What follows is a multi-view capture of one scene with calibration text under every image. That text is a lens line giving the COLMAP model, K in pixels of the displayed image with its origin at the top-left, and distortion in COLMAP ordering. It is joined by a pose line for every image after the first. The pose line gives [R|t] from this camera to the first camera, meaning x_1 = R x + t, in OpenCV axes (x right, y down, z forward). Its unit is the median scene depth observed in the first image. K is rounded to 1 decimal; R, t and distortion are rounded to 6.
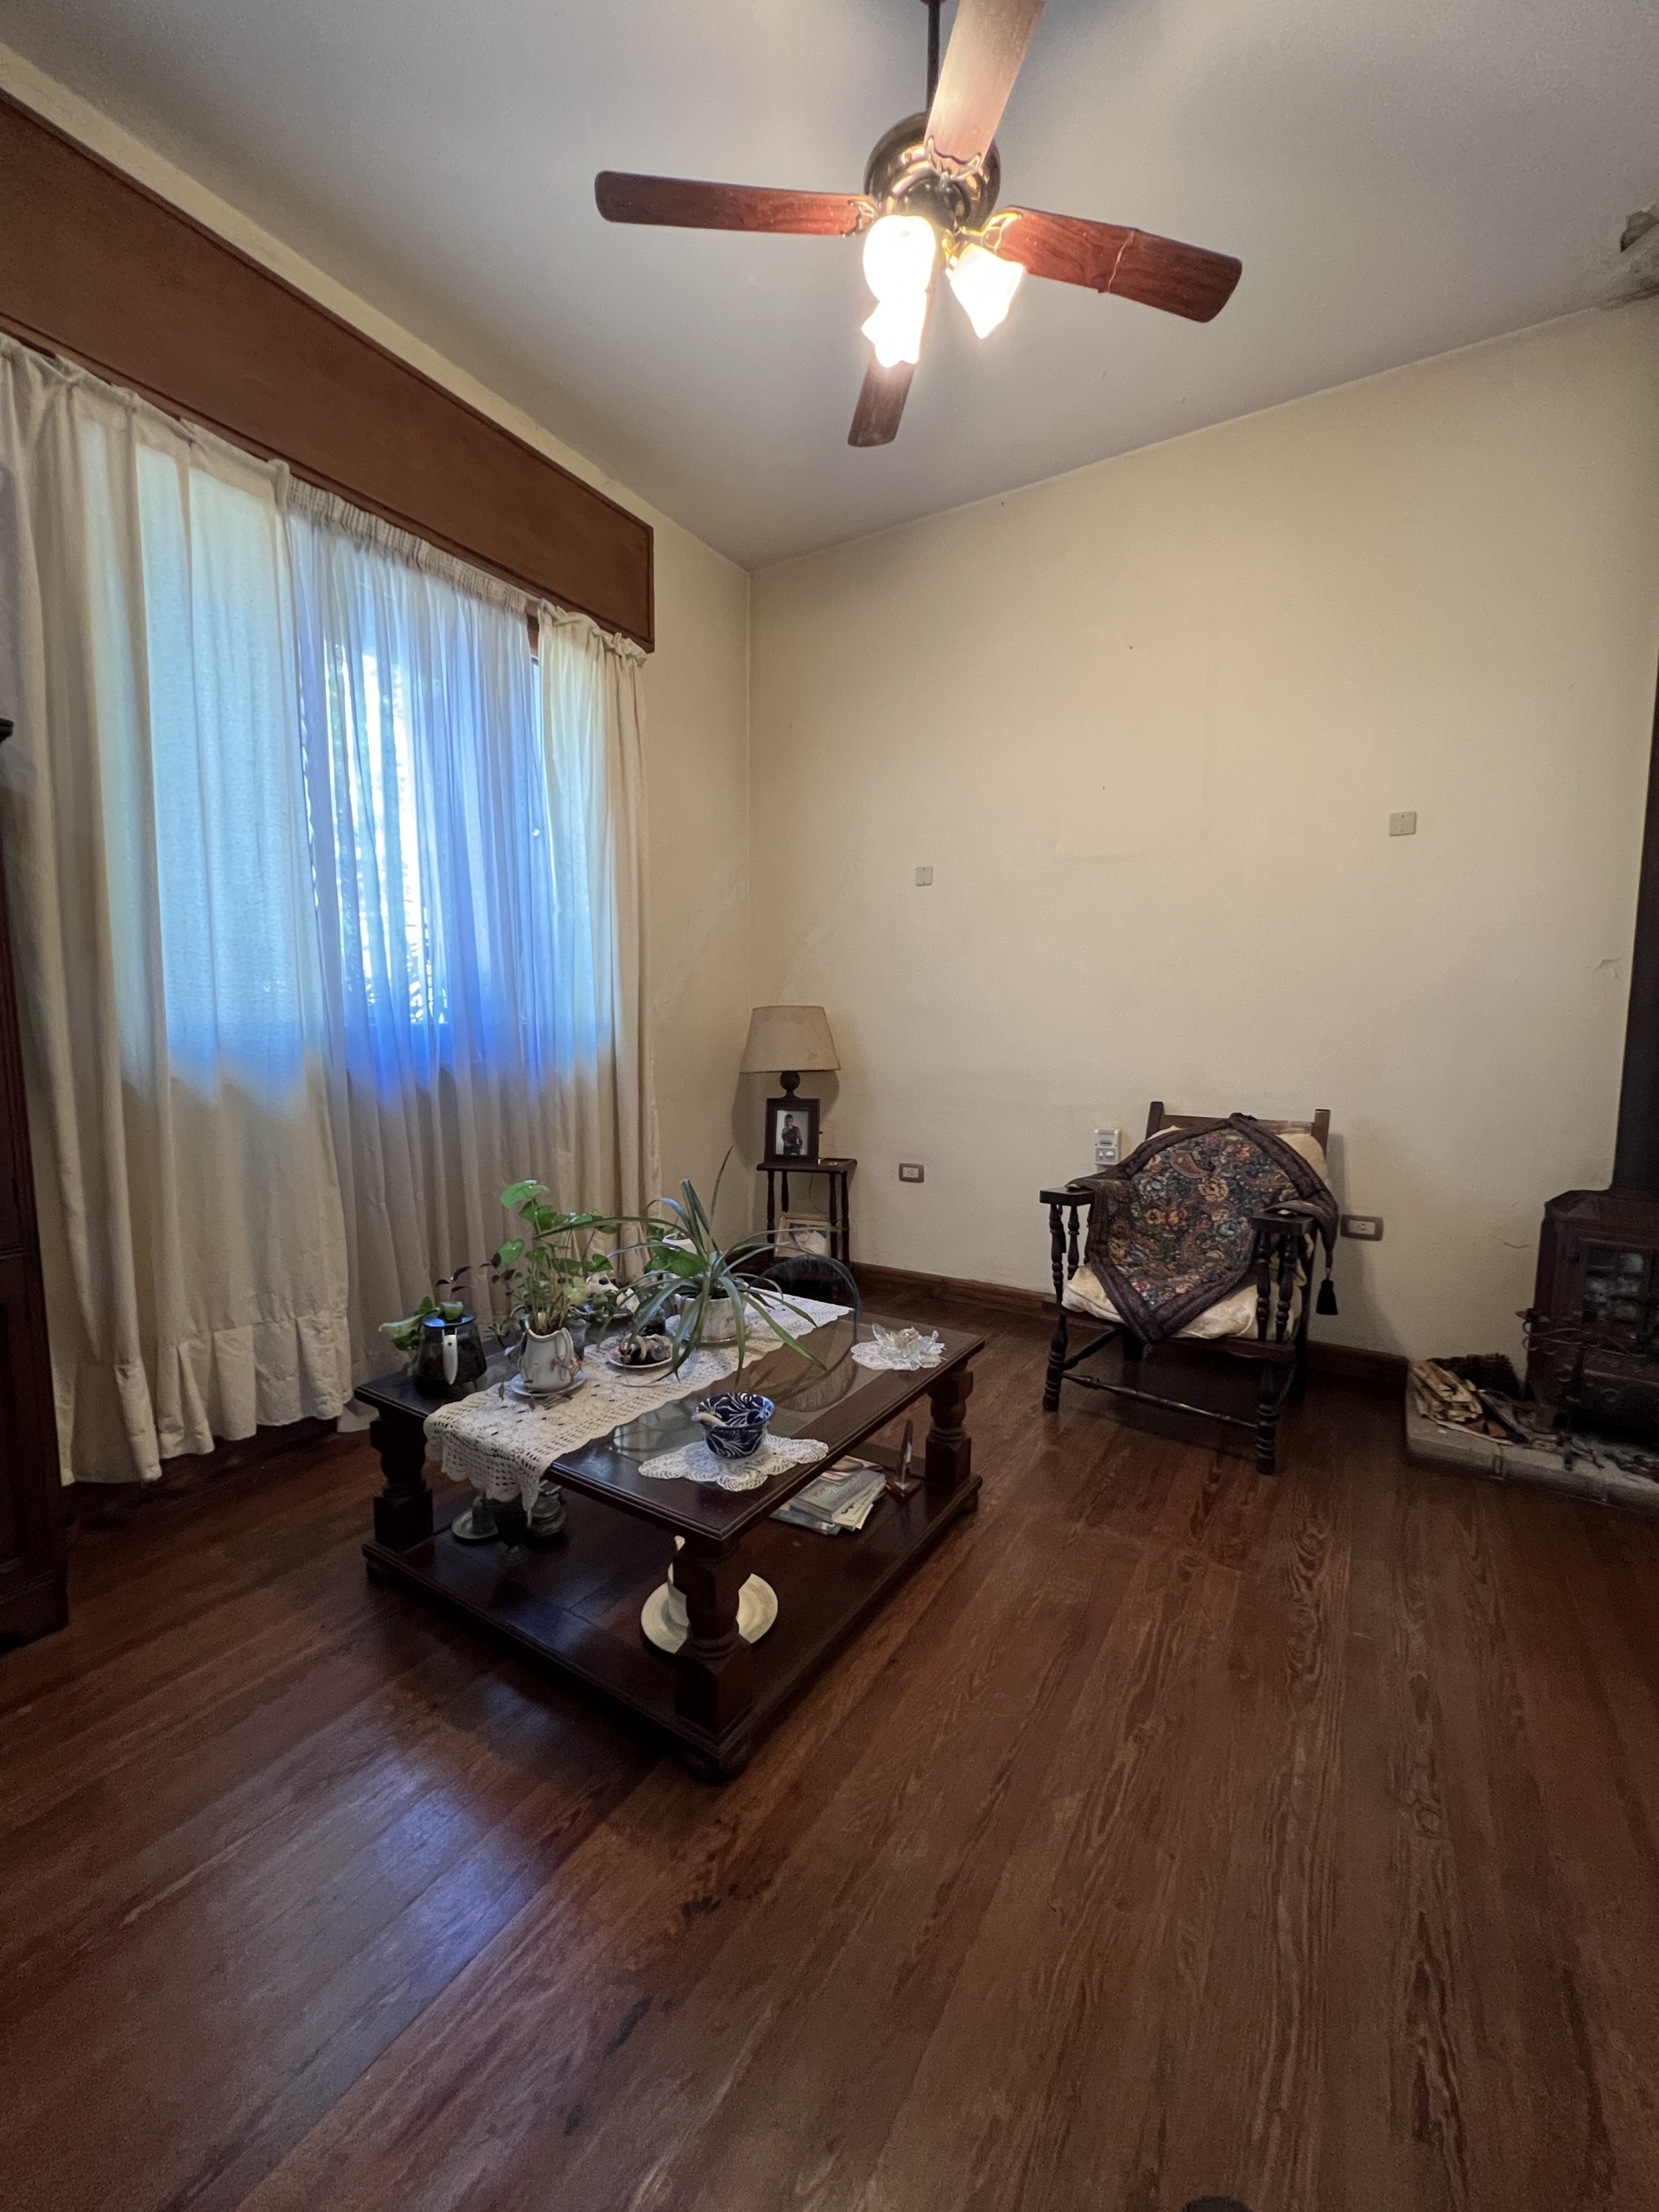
lens RADIAL K [[886.9, 0, 834.4], [0, 886.9, 1105.2], [0, 0, 1]] dist [0.003416, 0.000538]
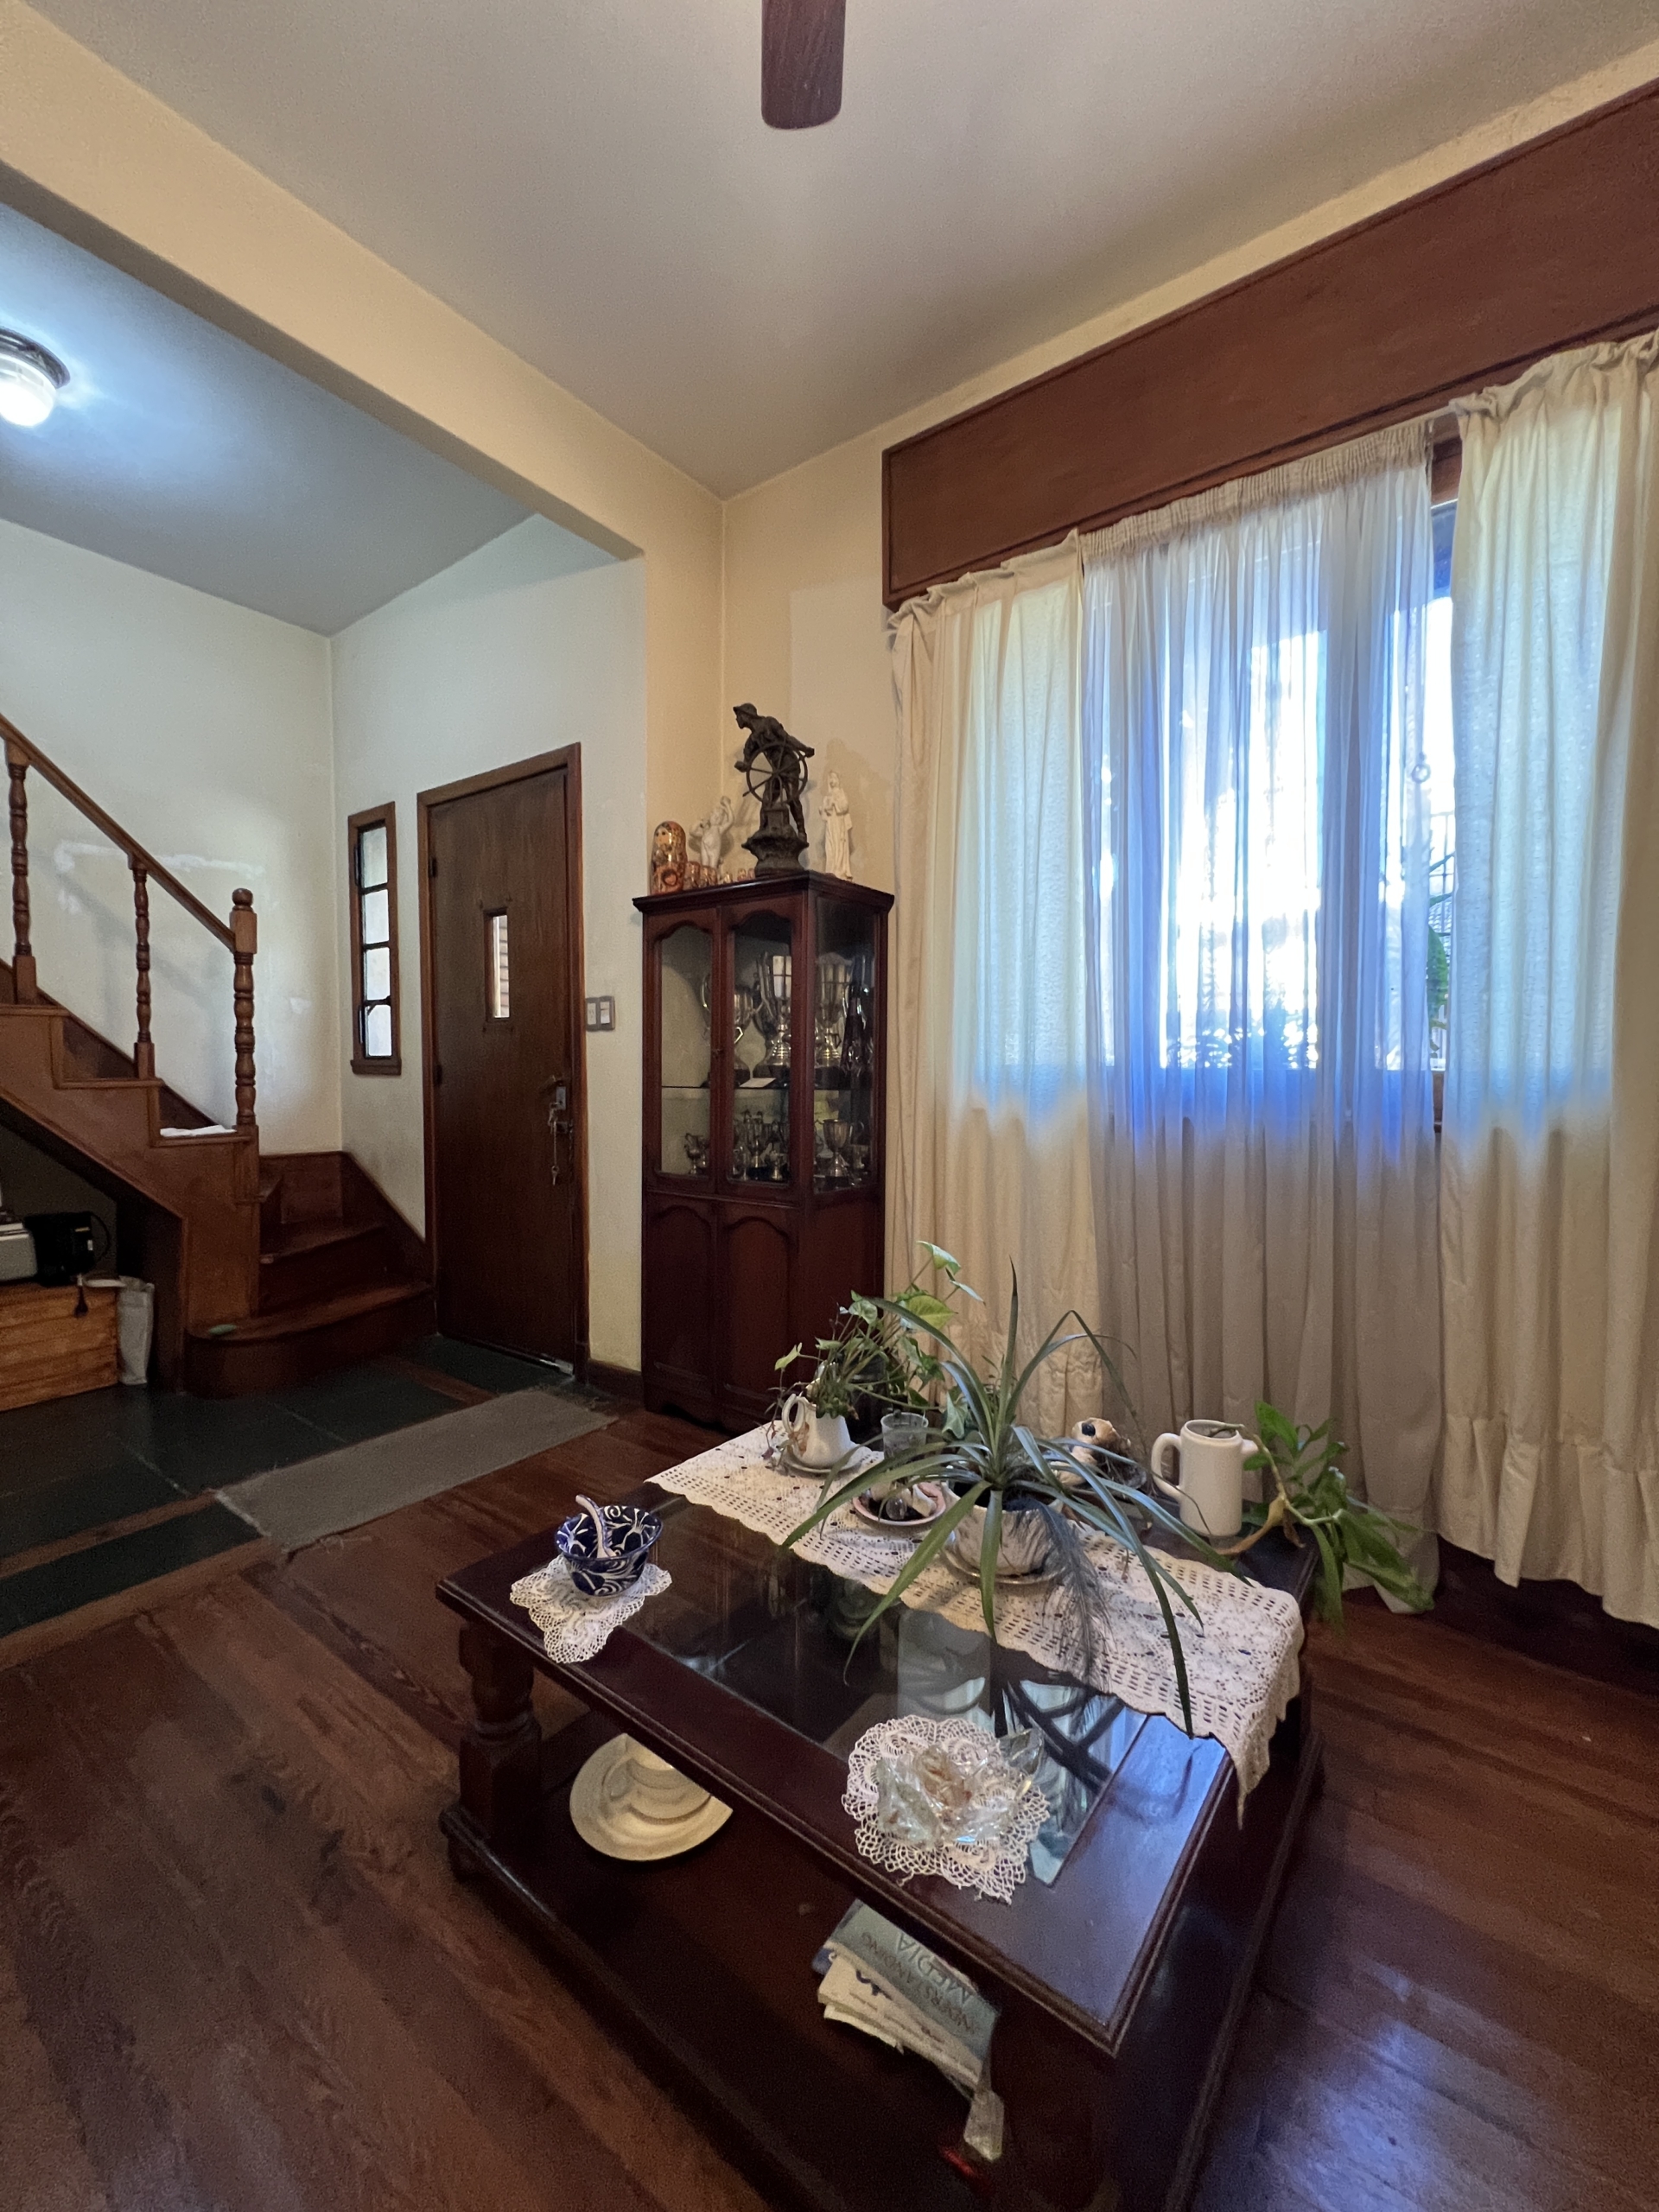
lens RADIAL K [[886.9, 0, 836.6], [0, 886.9, 1097.2], [0, 0, 1]] dist [0.003416, 0.000538]
pose [[-0.077977, 0.042557, -0.996046, 0.473080], [-0.103470, 0.993348, 0.050542, -0.083685], [0.991571, 0.107002, -0.073055, 0.871127]]
